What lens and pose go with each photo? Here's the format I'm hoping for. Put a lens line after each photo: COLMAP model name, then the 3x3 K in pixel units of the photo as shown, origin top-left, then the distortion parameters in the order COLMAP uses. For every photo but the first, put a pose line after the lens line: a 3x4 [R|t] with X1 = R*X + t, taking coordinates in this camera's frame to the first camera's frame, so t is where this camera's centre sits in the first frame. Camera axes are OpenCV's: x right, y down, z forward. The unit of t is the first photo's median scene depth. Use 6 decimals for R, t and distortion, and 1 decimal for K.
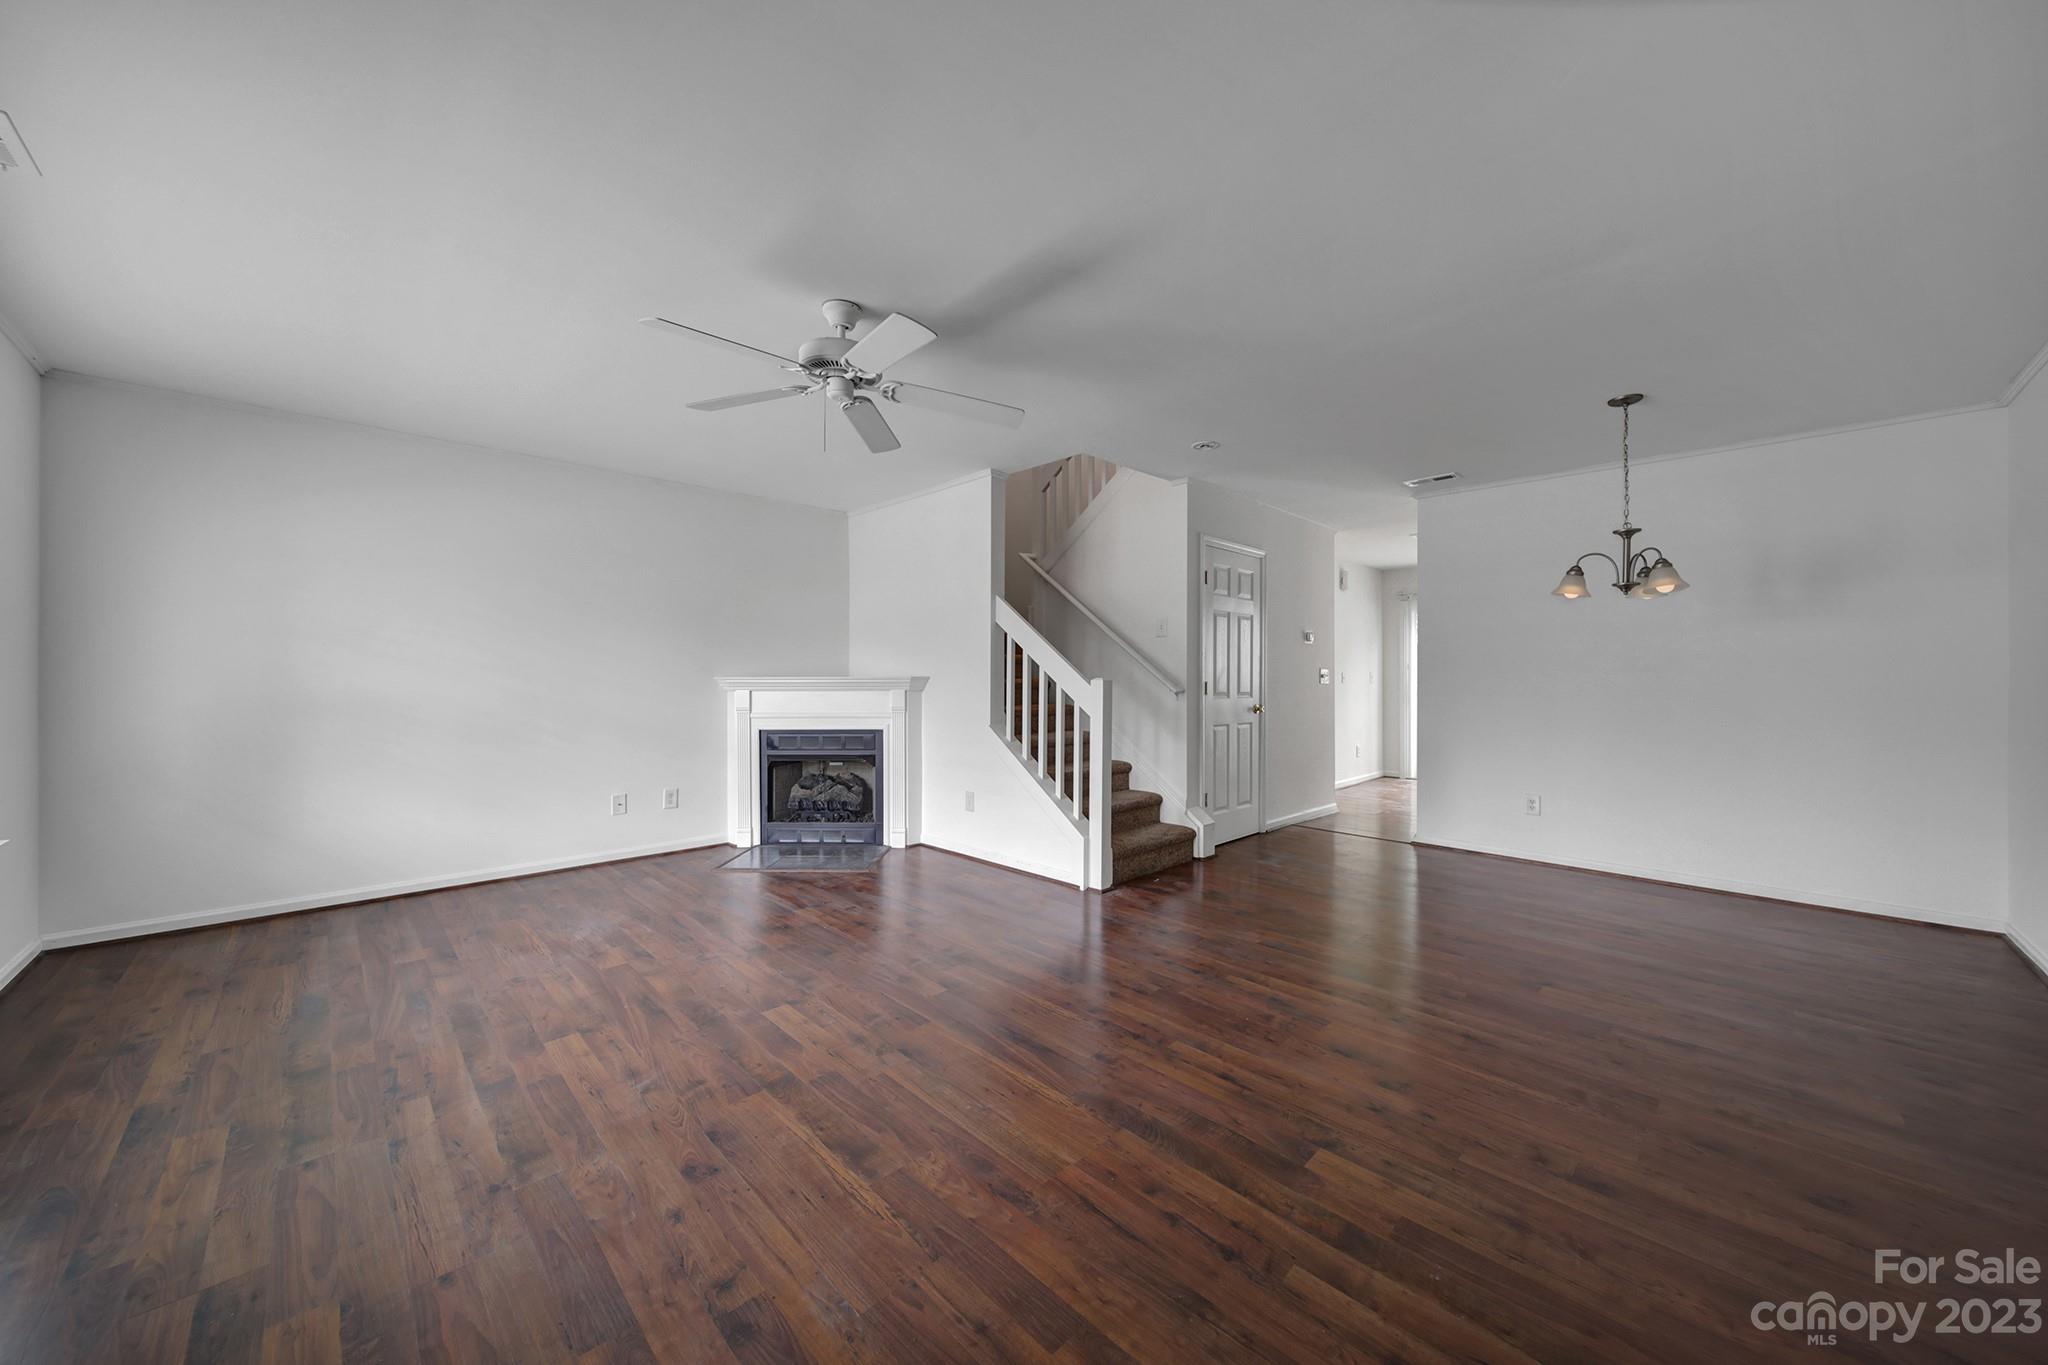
lens RADIAL K [[726.1, 0, 1025.6], [0, 726.1, 678.5], [0, 0, 1]] dist [0.001126, -0.000030]
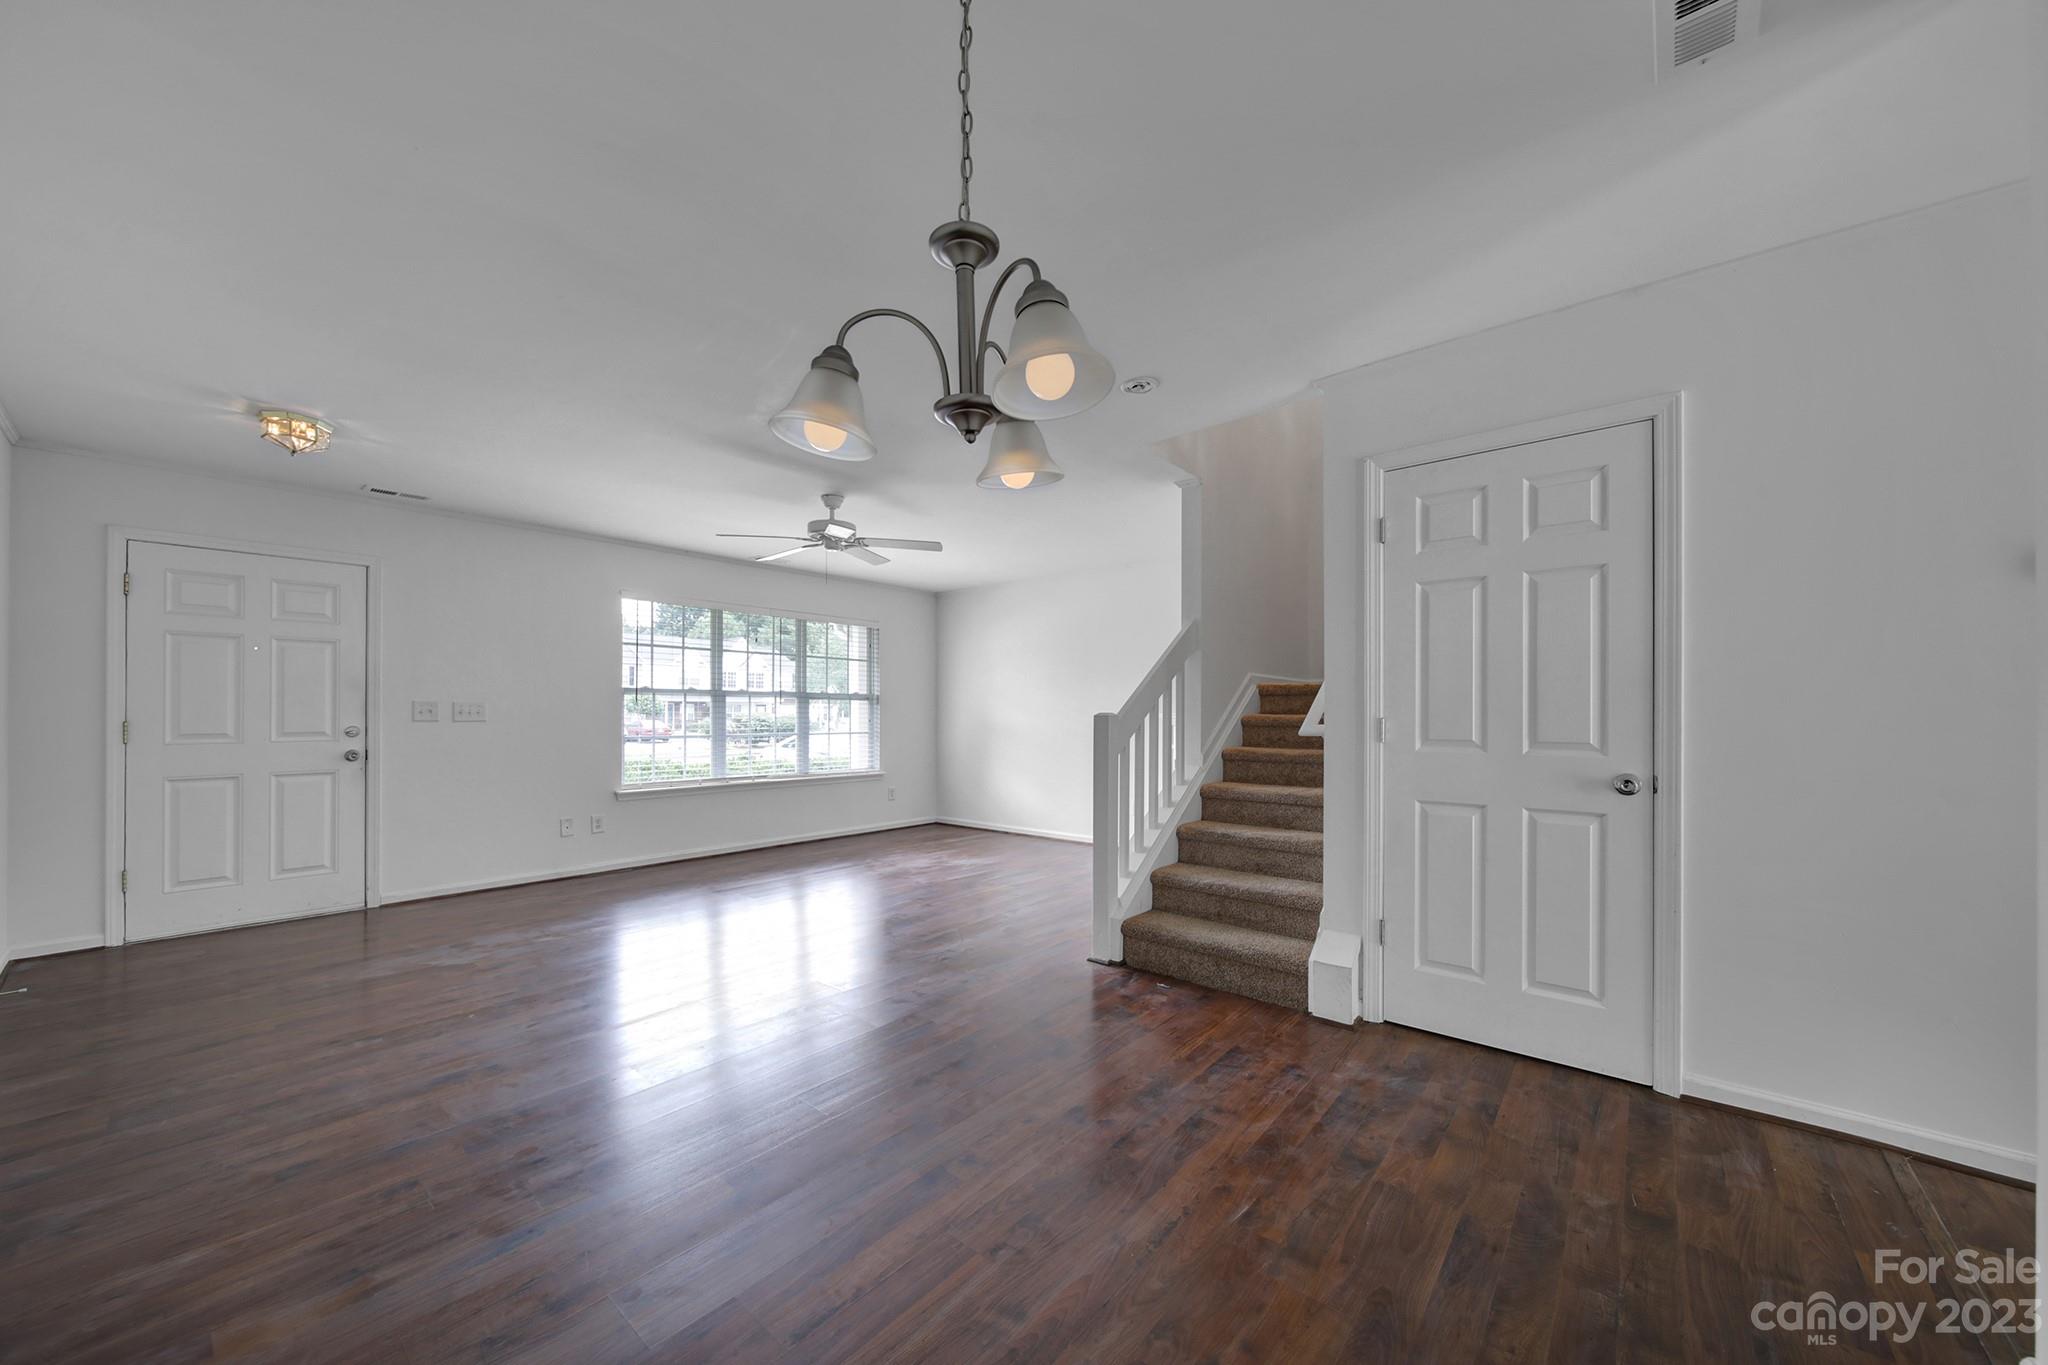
lens RADIAL K [[730.9, 0, 1030.2], [0, 730.9, 703.6], [0, 0, 1]] dist [-0.002078, -0.000277]
pose [[0.091359, -0.019278, -0.995631, 0.804579], [-0.000774, 0.999811, -0.019430, 0.004724], [0.995818, 0.002546, 0.091326, 0.698842]]
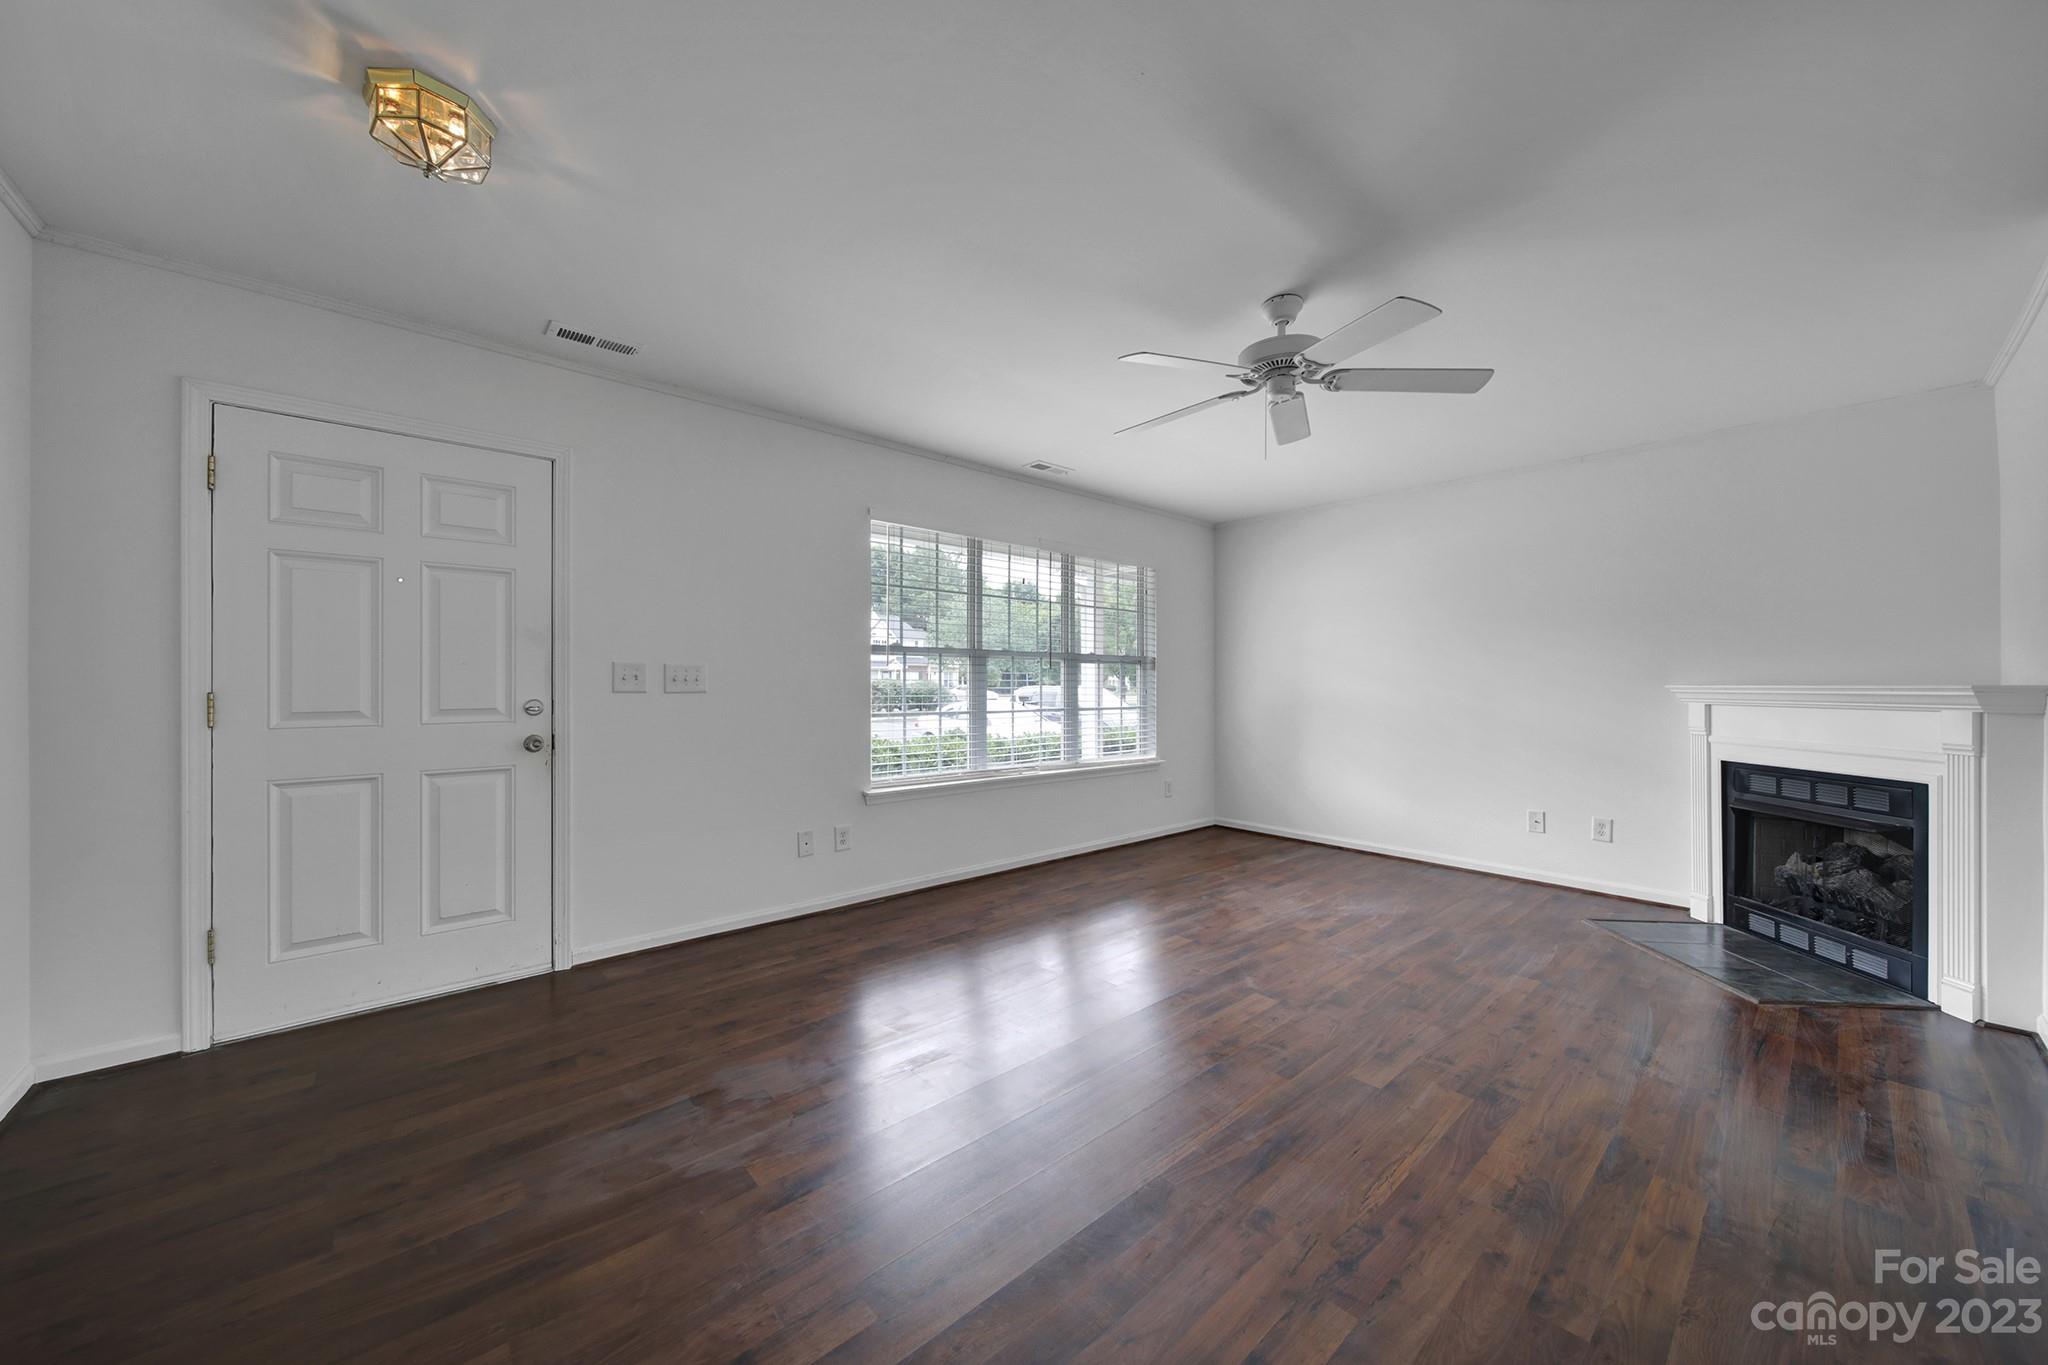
lens RADIAL K [[726.1, 0, 1025.6], [0, 726.1, 678.5], [0, 0, 1]] dist [0.001126, -0.000030]
pose [[-0.061419, -0.008974, -0.998072, 0.396347], [-0.005919, 0.999945, -0.008626, 0.001115], [0.998095, 0.005378, -0.061469, 0.383592]]
